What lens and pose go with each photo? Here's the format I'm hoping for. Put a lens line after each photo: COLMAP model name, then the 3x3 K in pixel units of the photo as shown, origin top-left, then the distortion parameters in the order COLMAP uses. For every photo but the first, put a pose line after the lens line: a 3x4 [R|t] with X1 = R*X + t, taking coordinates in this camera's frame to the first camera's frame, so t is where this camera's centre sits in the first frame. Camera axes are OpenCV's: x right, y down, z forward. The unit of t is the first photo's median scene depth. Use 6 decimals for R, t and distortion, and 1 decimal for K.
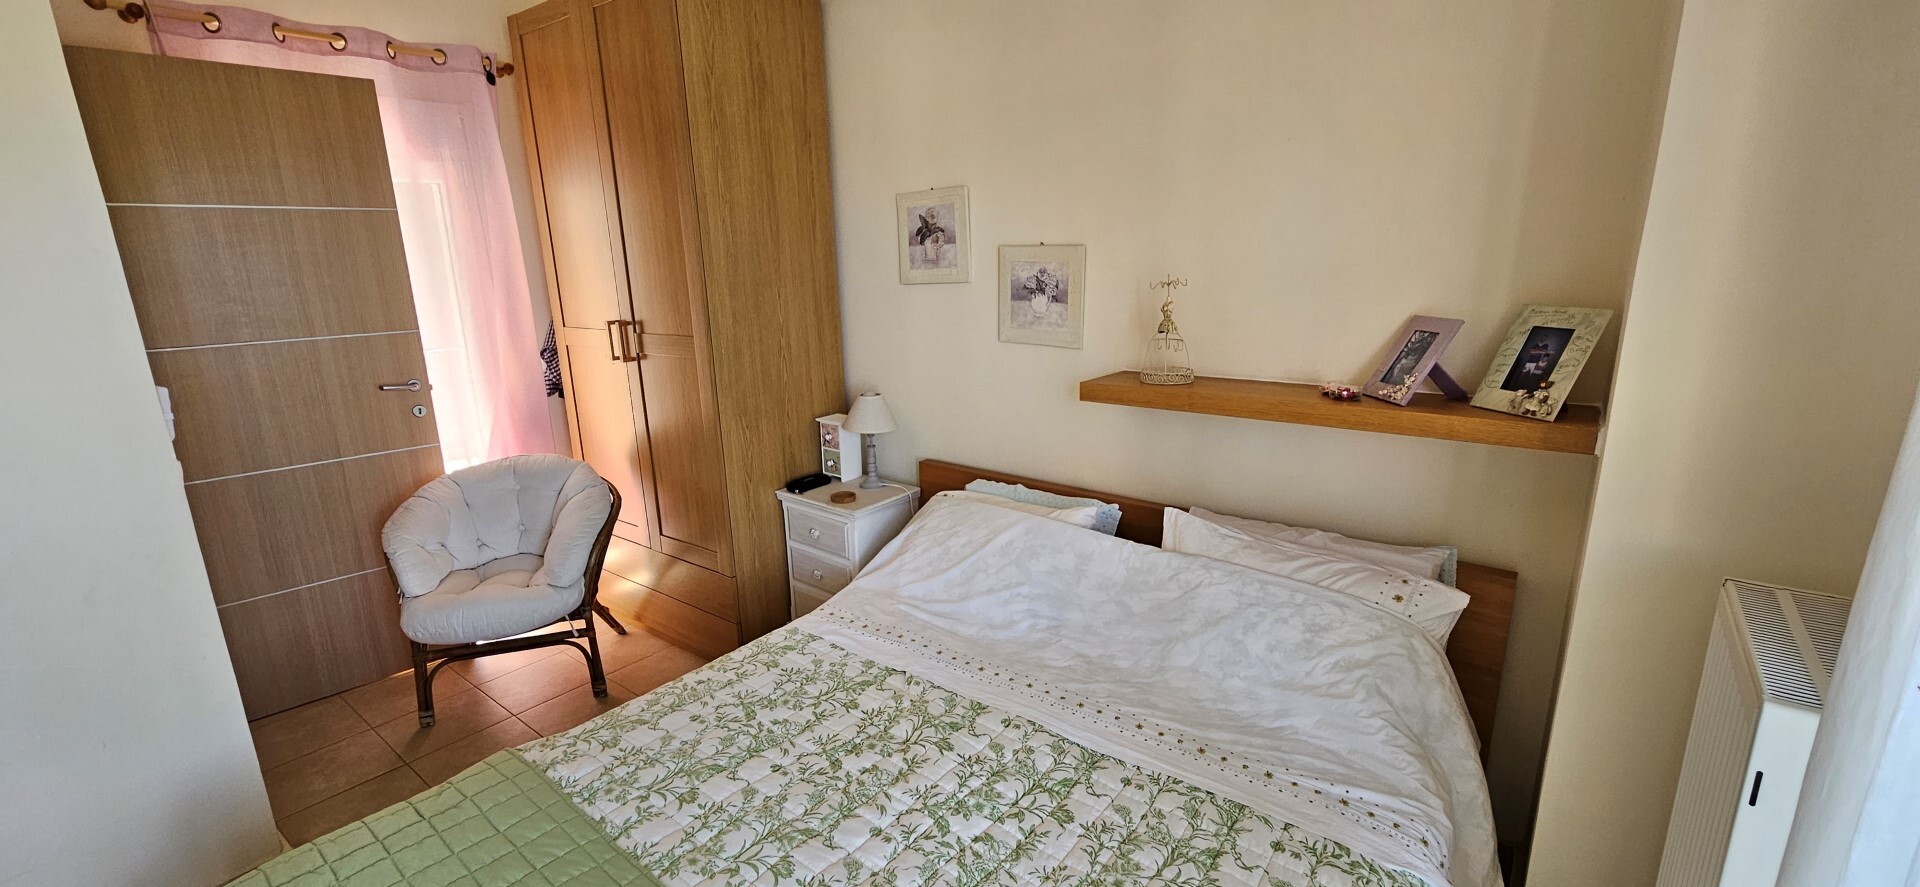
lens RADIAL K [[793.5, 0, 960.0], [0, 793.5, 443.5], [0, 0, 1]] dist [-0.001979, -0.000510]
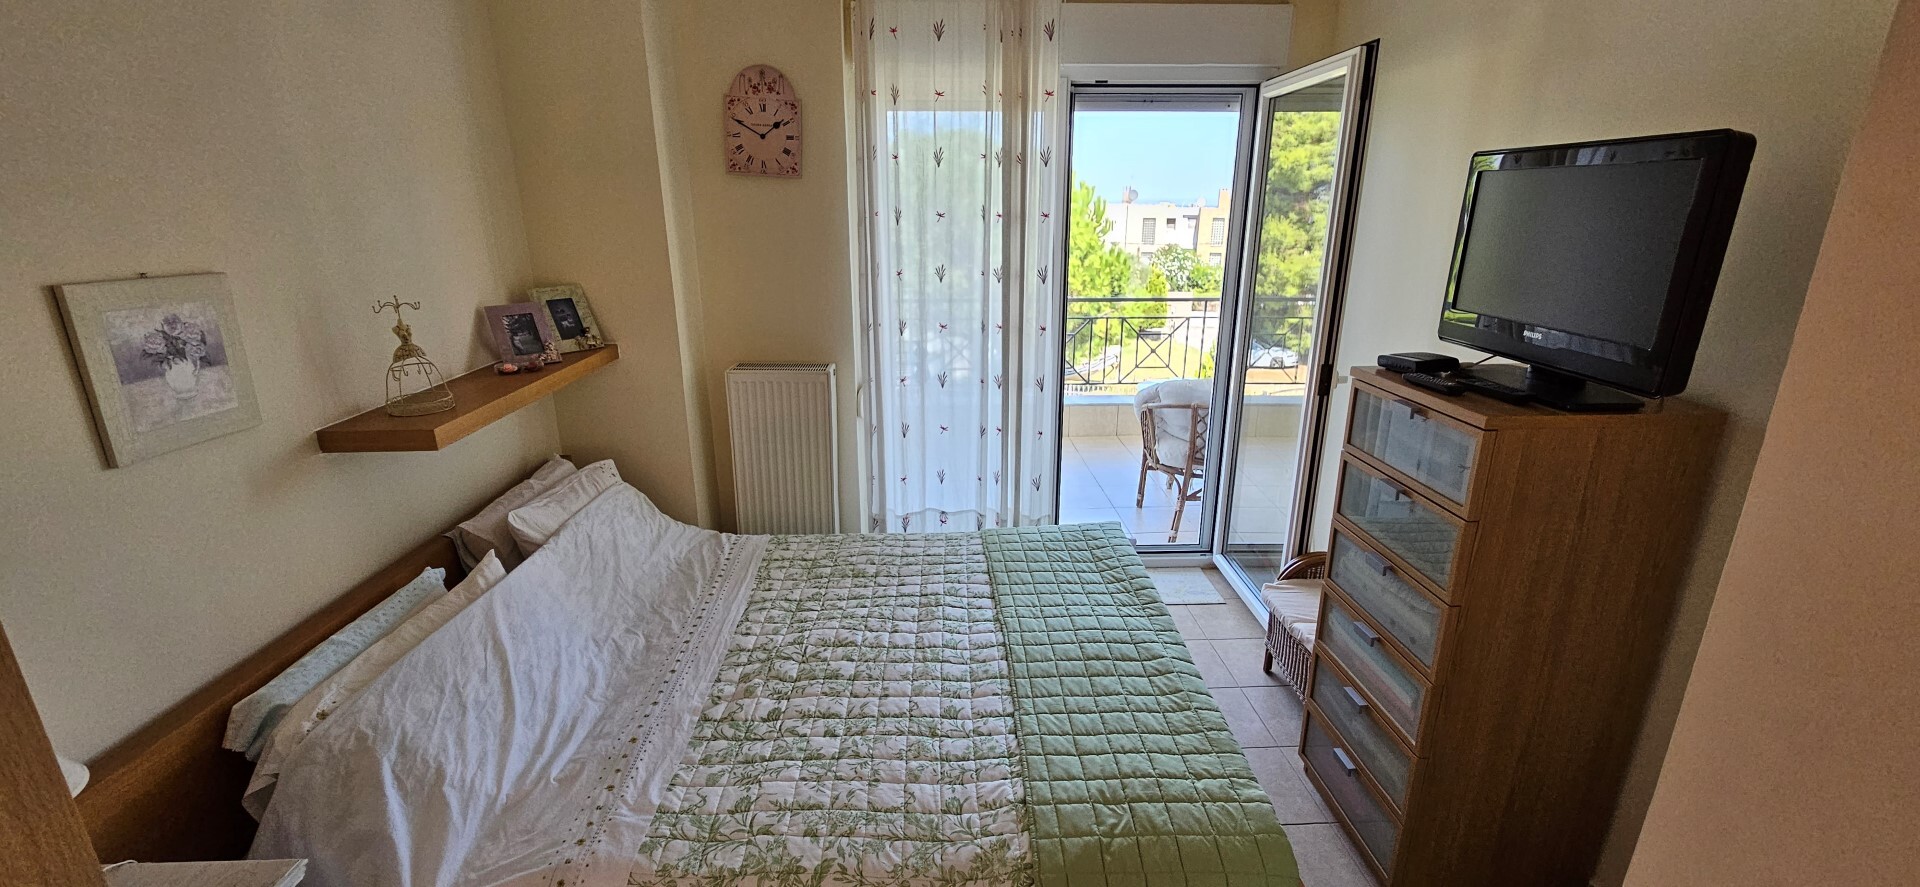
lens RADIAL K [[793.5, 0, 960.0], [0, 793.5, 443.5], [0, 0, 1]] dist [-0.001979, -0.000510]
pose [[-0.661328, -0.189512, 0.725762, -0.770971], [0.193776, 0.891551, 0.409375, -0.278884], [-0.724635, 0.411366, -0.552885, 0.993857]]
